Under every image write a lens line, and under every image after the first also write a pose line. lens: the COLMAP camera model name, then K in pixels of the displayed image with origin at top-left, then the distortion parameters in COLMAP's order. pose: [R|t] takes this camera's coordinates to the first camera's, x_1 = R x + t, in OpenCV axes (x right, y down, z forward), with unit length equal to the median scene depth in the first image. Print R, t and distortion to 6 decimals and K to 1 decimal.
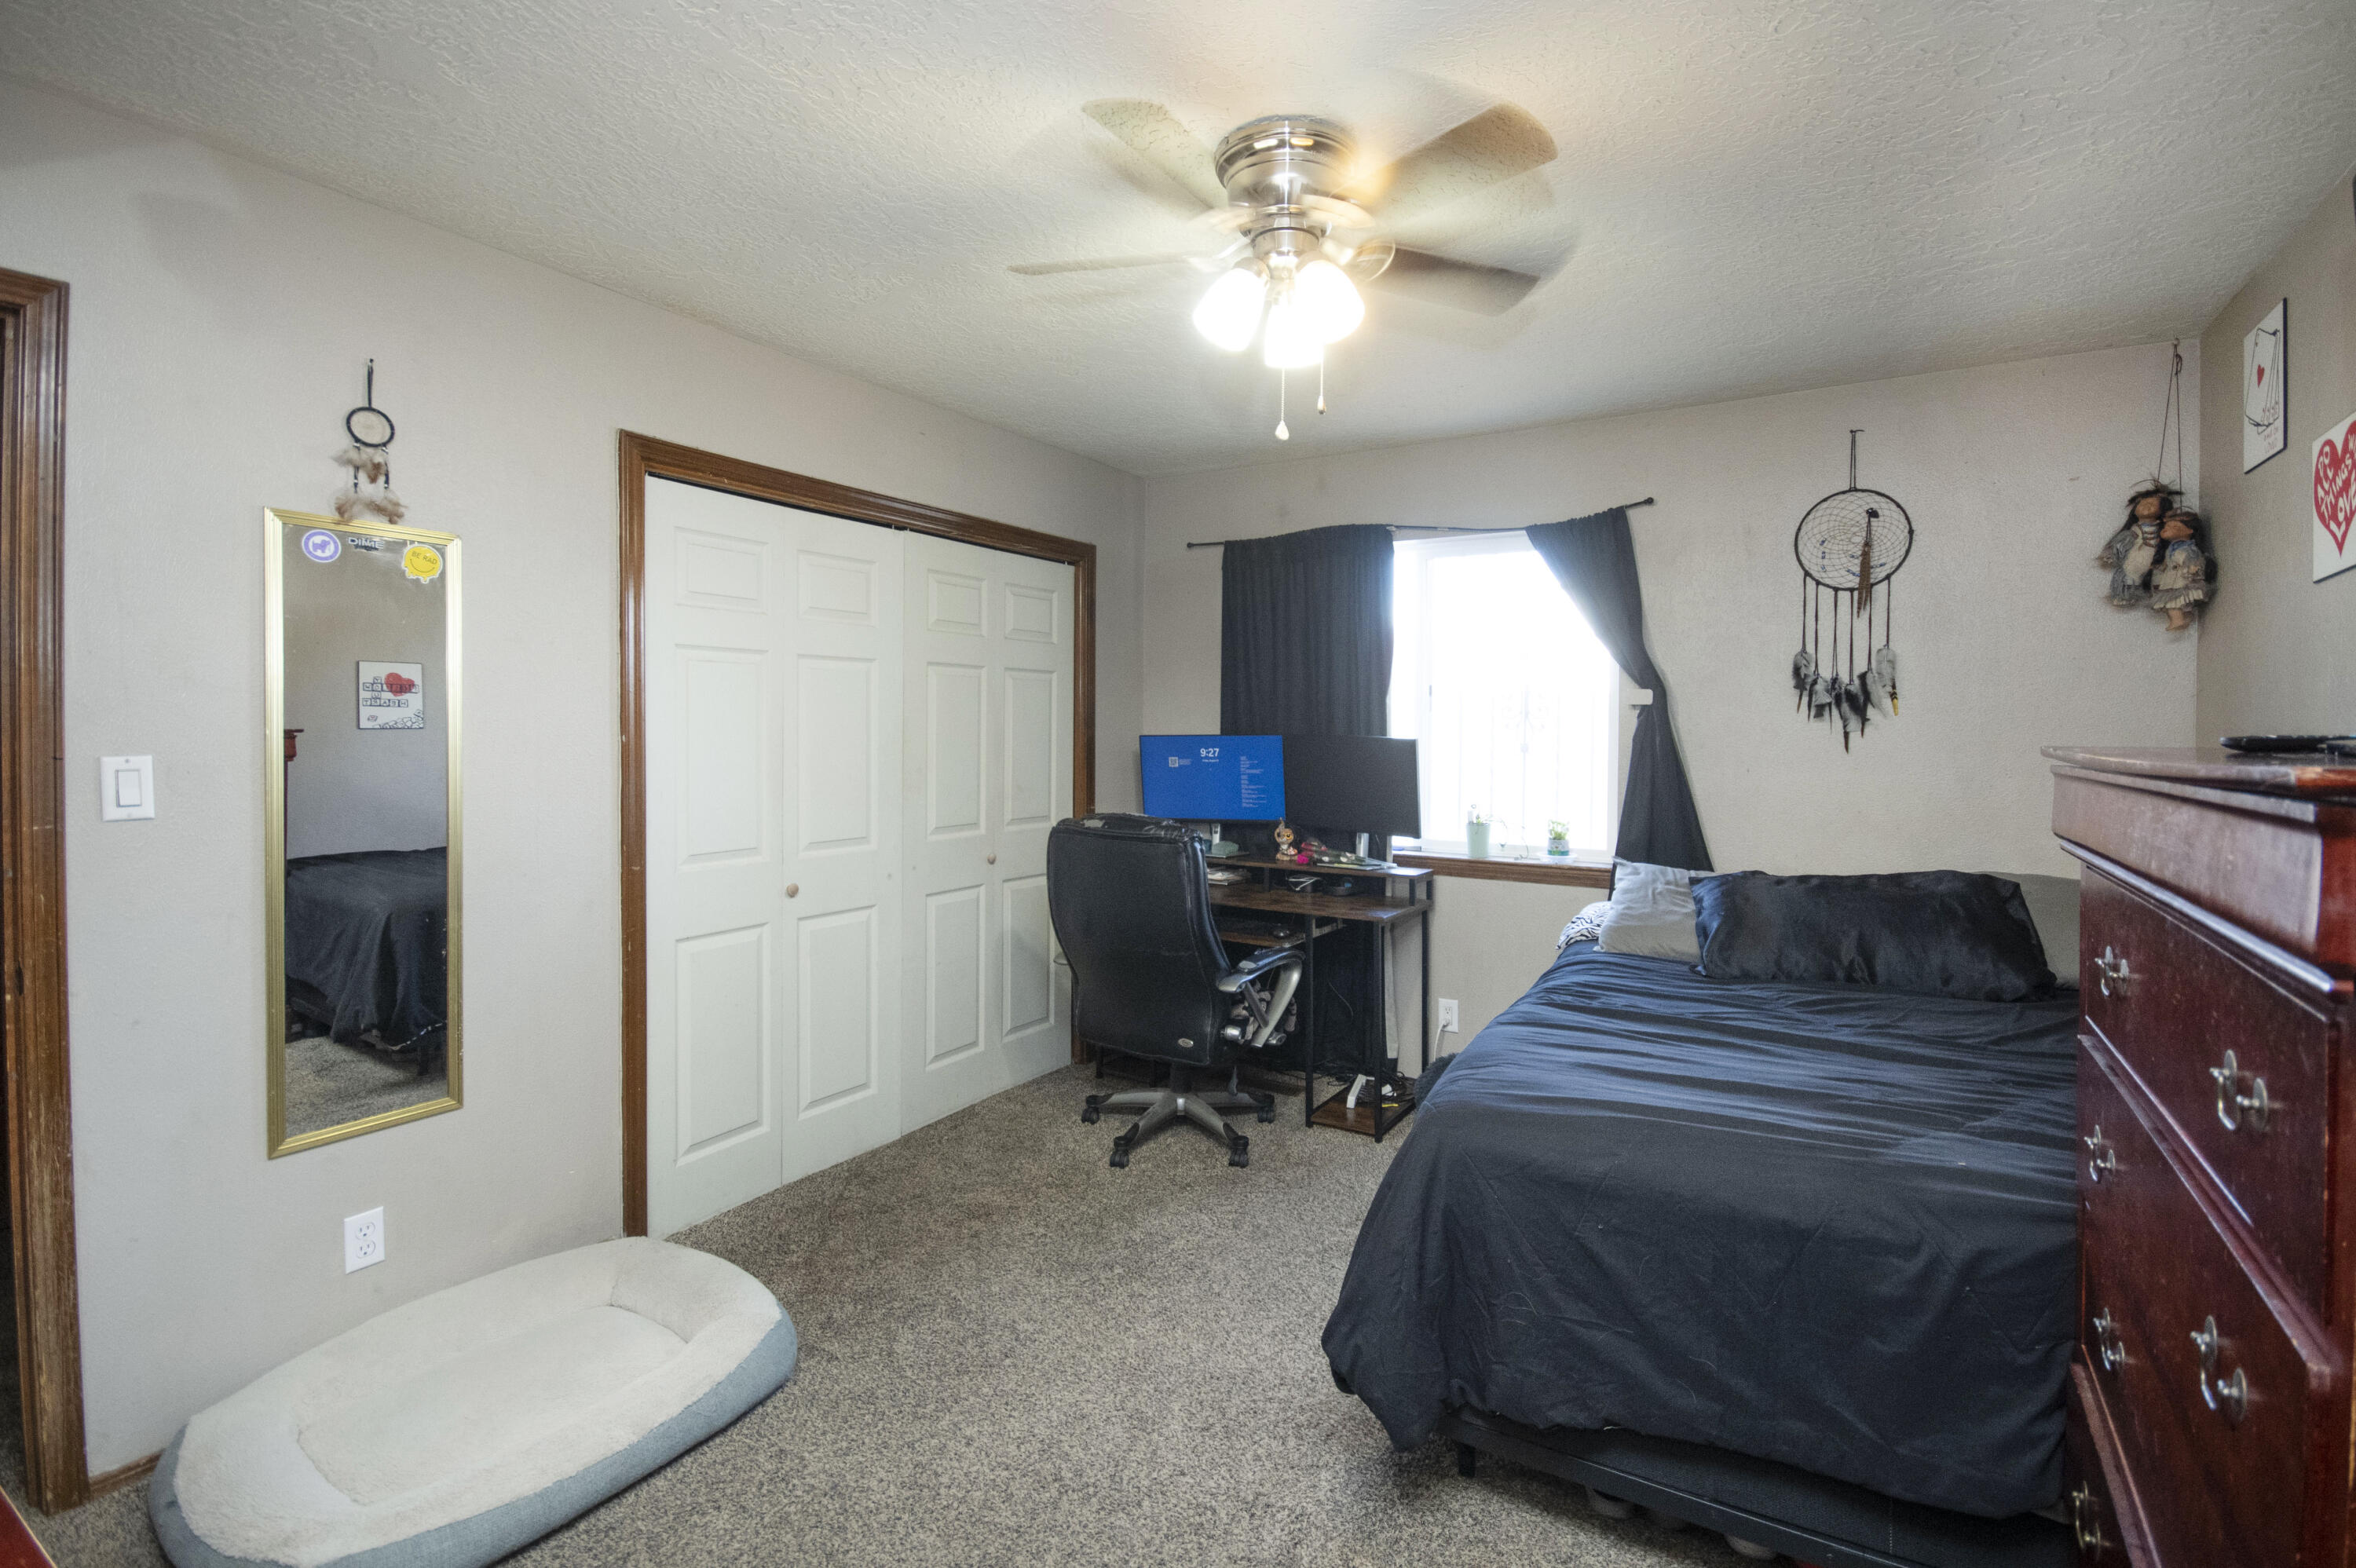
lens RADIAL K [[1073.5, 0, 1184.8], [0, 1073.5, 720.2], [0, 0, 1]] dist [-0.000885, -0.005822]
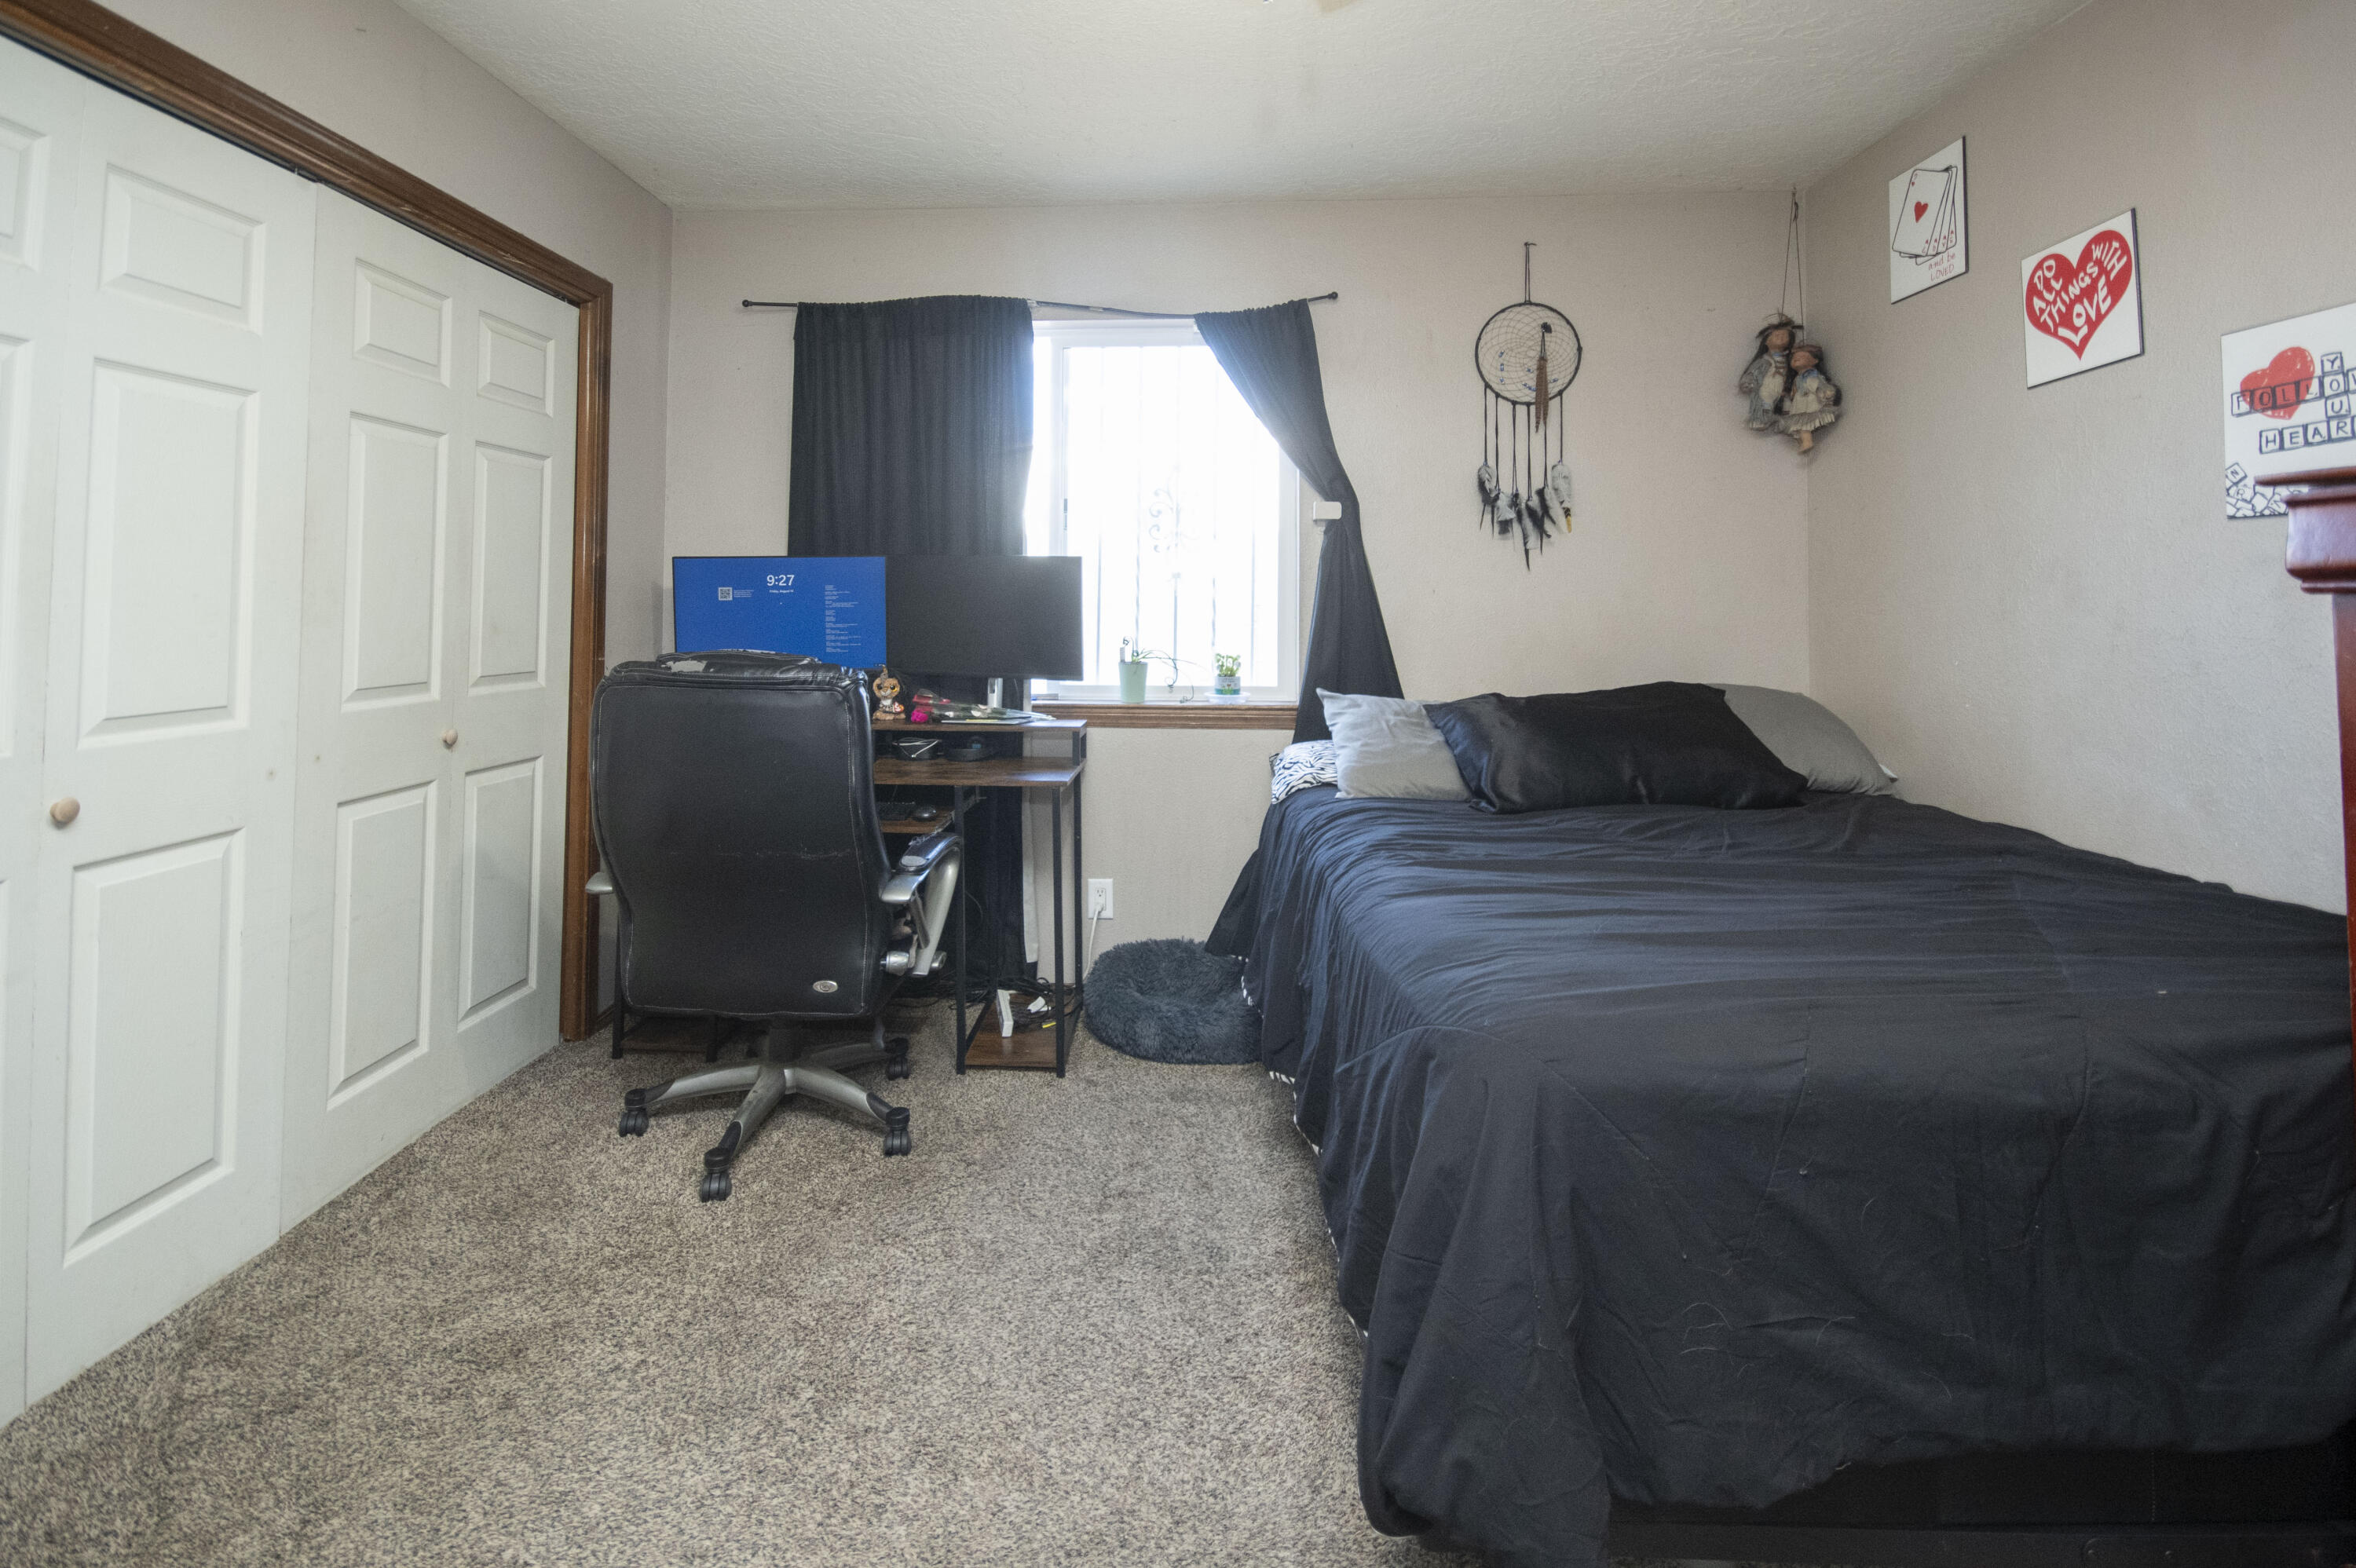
lens RADIAL K [[1098.2, 0, 1129.1], [0, 1098.2, 554.0], [0, 0, 1]] dist [-0.001622, -0.002396]
pose [[0.877224, 0.021573, 0.479597, -0.164388], [-0.003379, 0.999243, -0.038767, 0.051748], [-0.480070, 0.032387, 0.876632, 0.283011]]
